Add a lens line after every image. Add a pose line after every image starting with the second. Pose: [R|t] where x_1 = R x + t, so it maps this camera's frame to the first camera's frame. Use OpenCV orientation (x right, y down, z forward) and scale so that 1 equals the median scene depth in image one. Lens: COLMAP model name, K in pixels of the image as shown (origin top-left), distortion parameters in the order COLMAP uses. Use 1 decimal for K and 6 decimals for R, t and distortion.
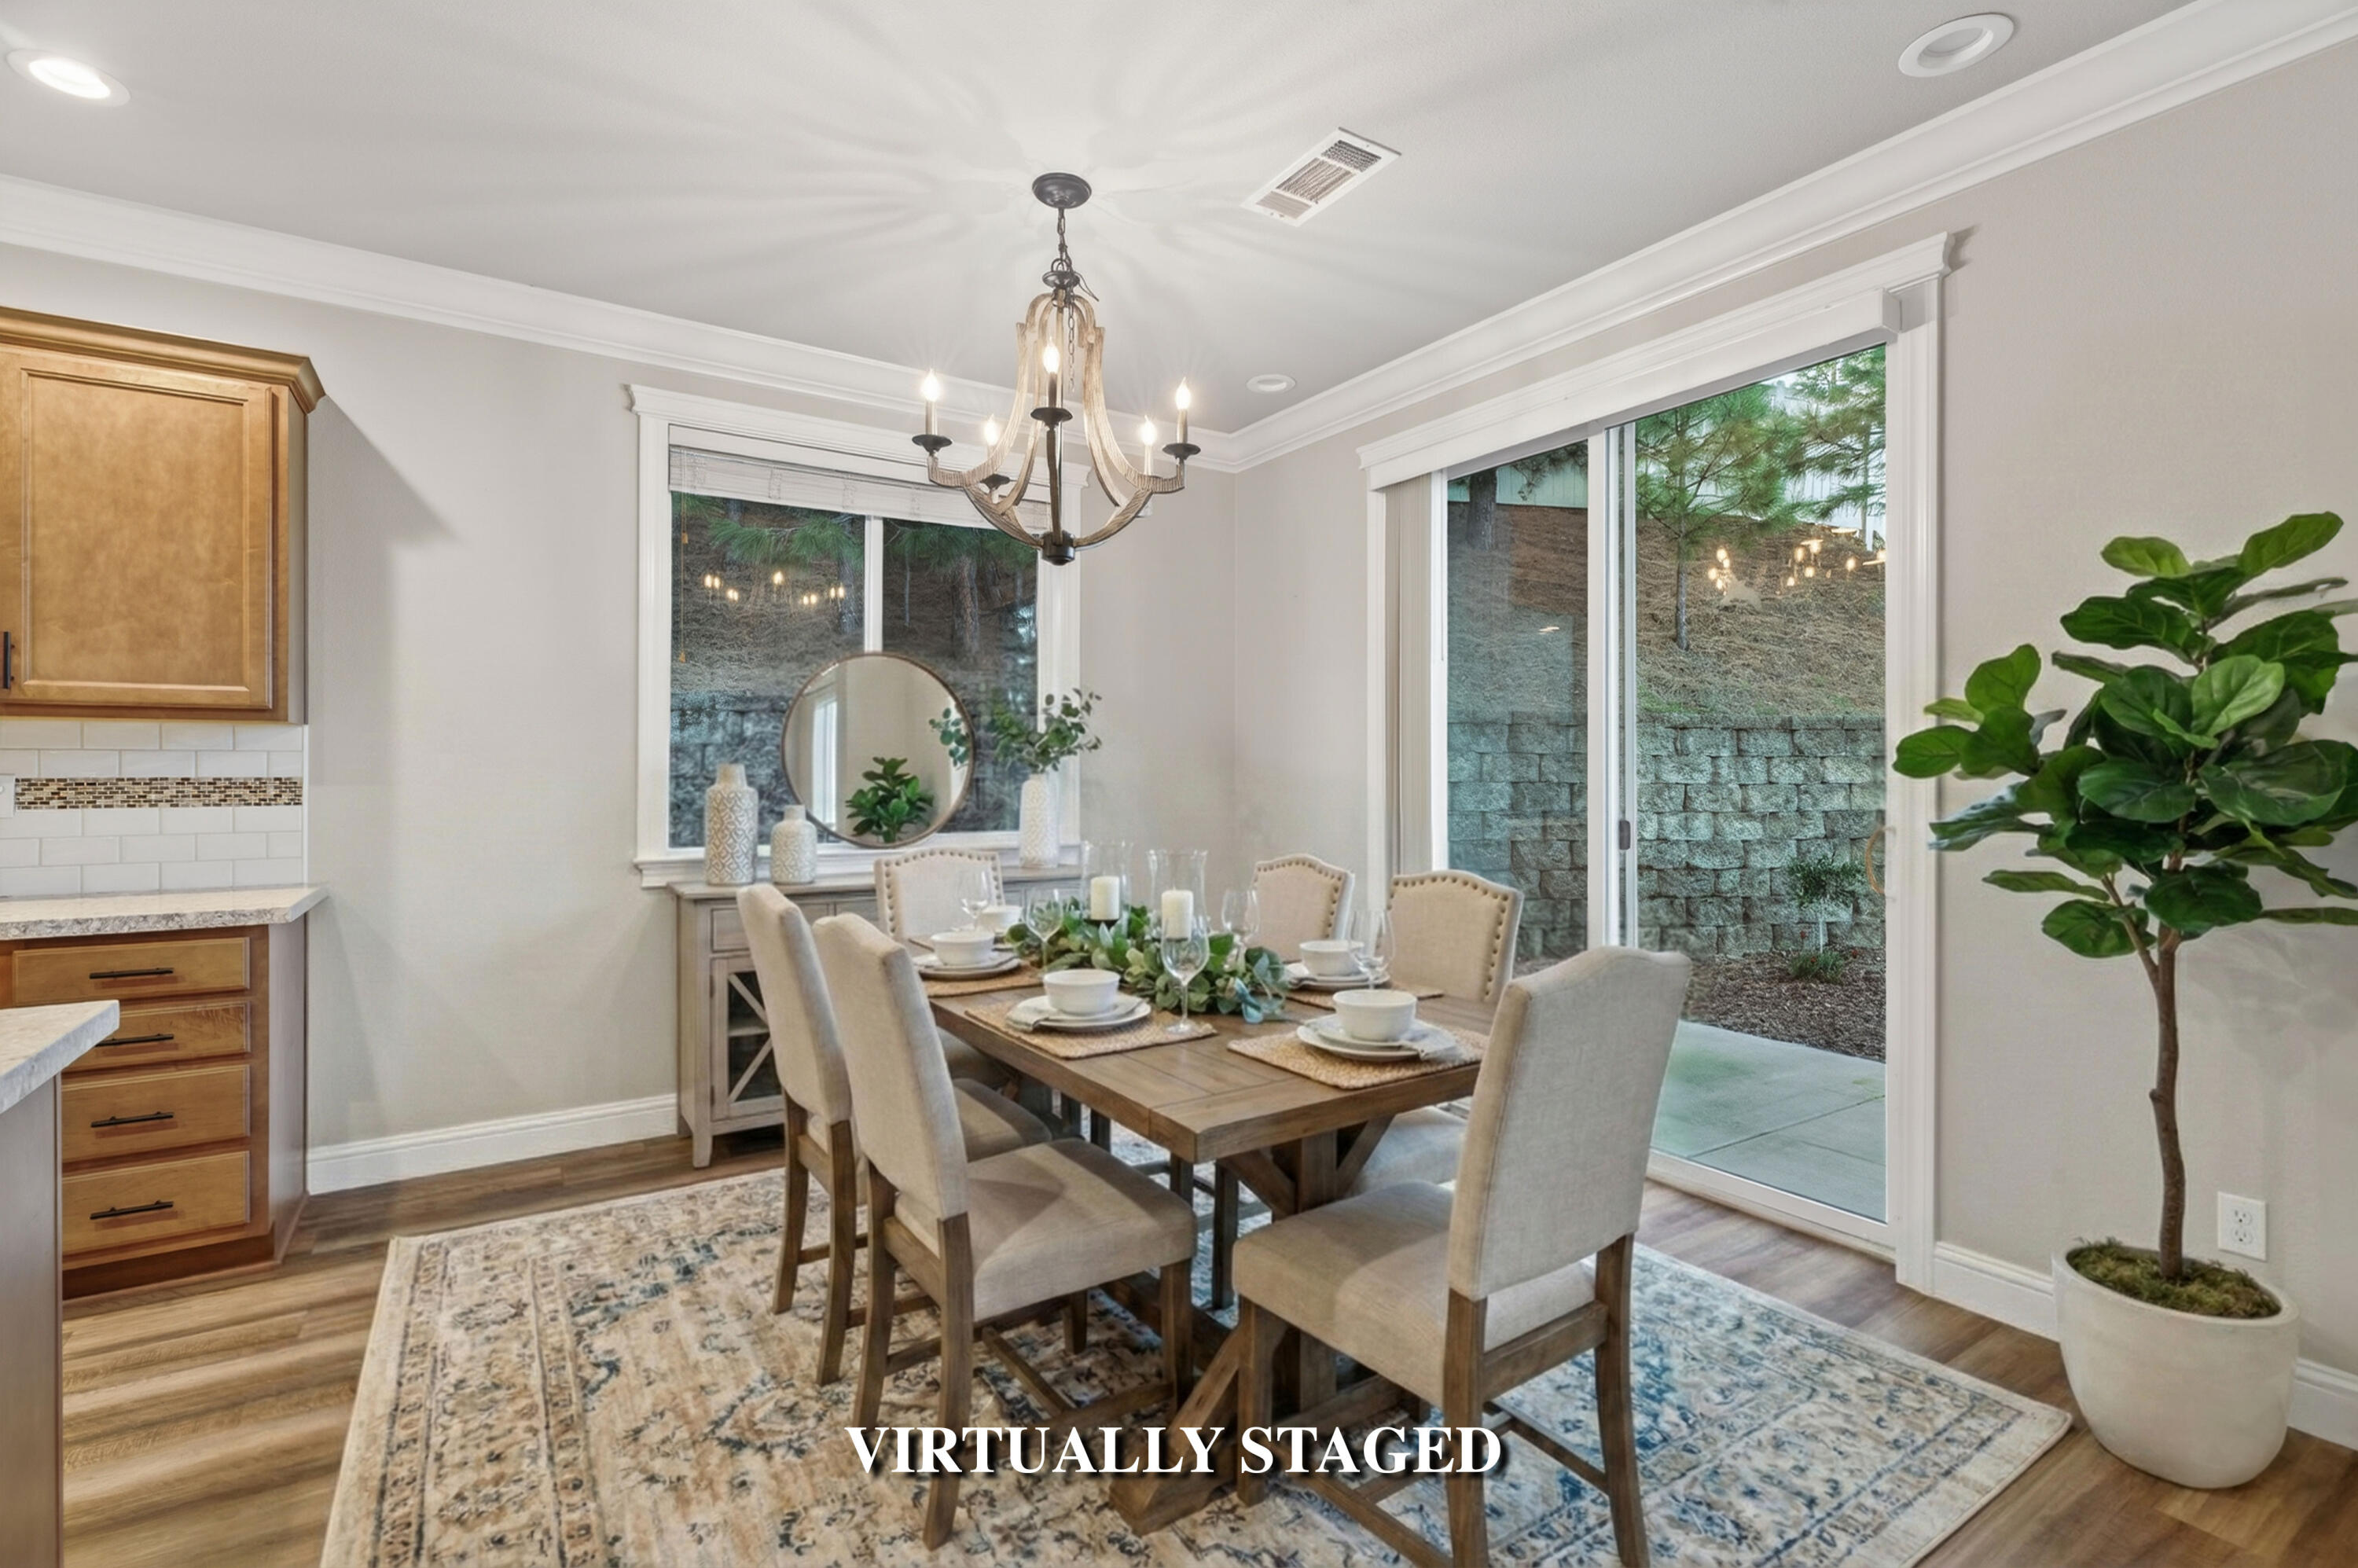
lens RADIAL K [[1069.4, 0, 1189.2], [0, 1069.4, 770.0], [0, 0, 1]] dist [-0.001708, 0.000632]
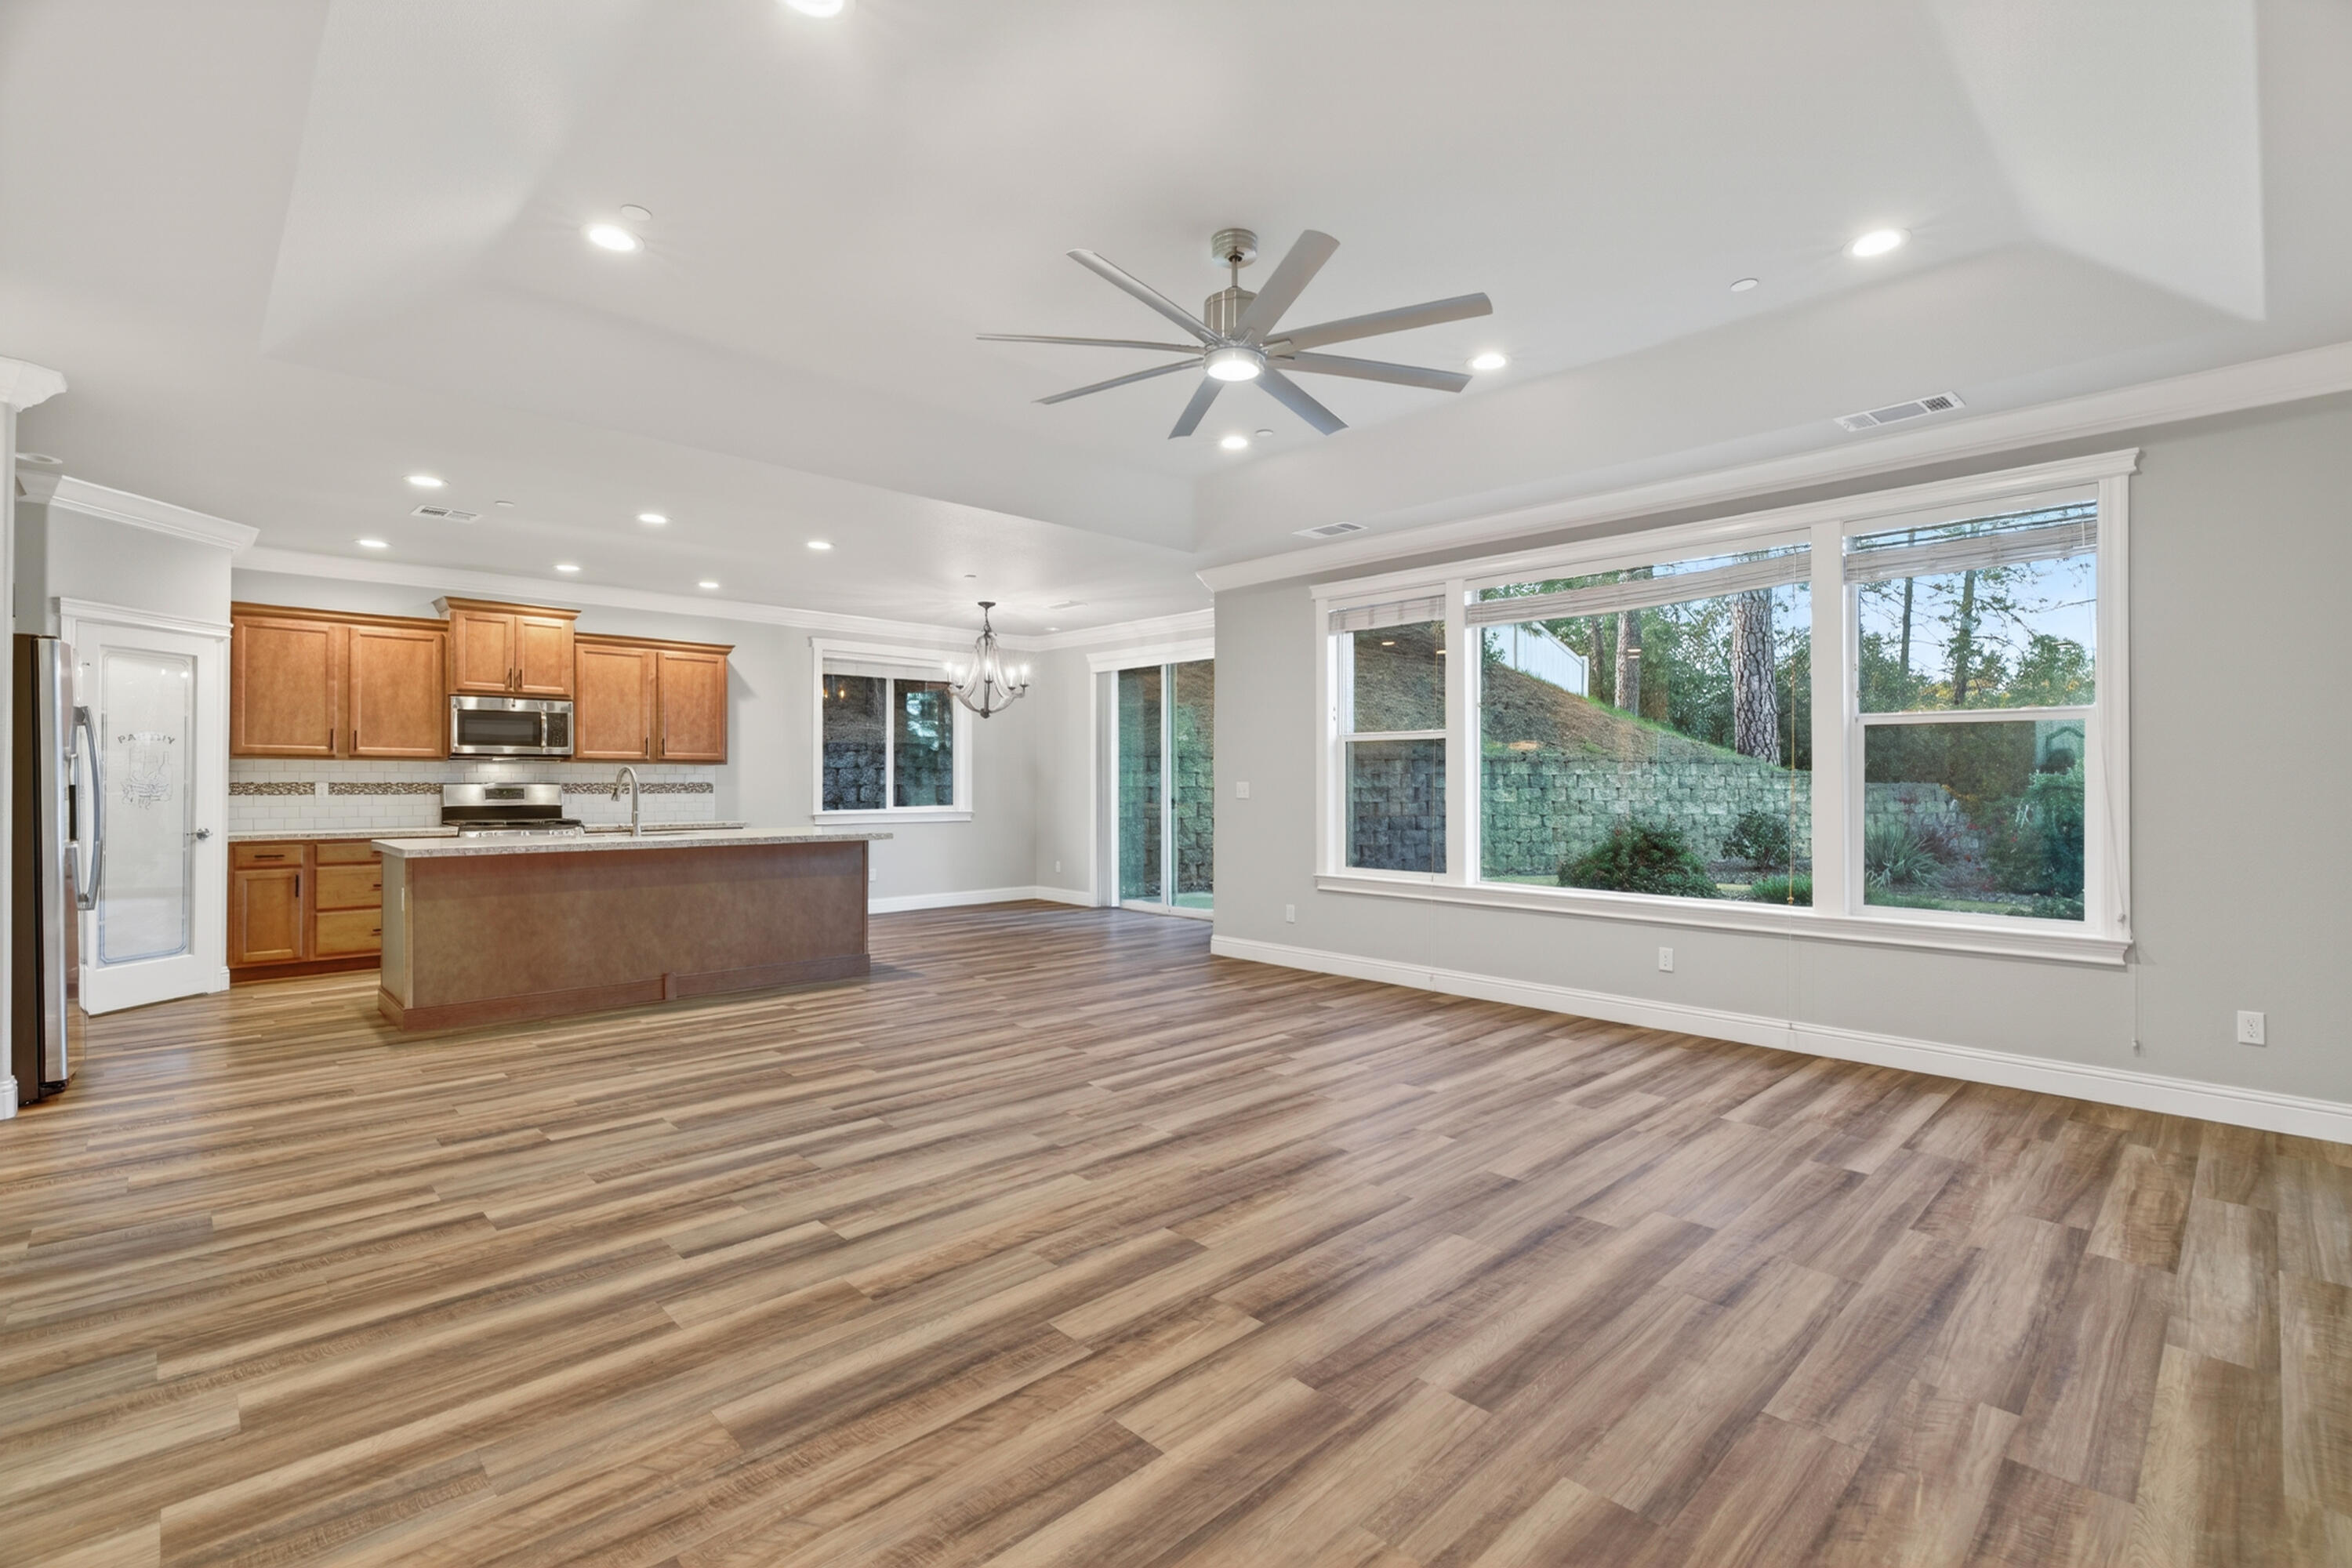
lens RADIAL K [[1066.7, 0, 1178.0], [0, 1066.7, 777.3], [0, 0, 1]] dist [-0.001708, 0.000632]
pose [[0.983010, 0.001225, 0.183548, -0.138044], [-0.000483, 0.999992, -0.004085, 0.003112], [-0.183552, 0.003927, 0.983002, -2.249759]]
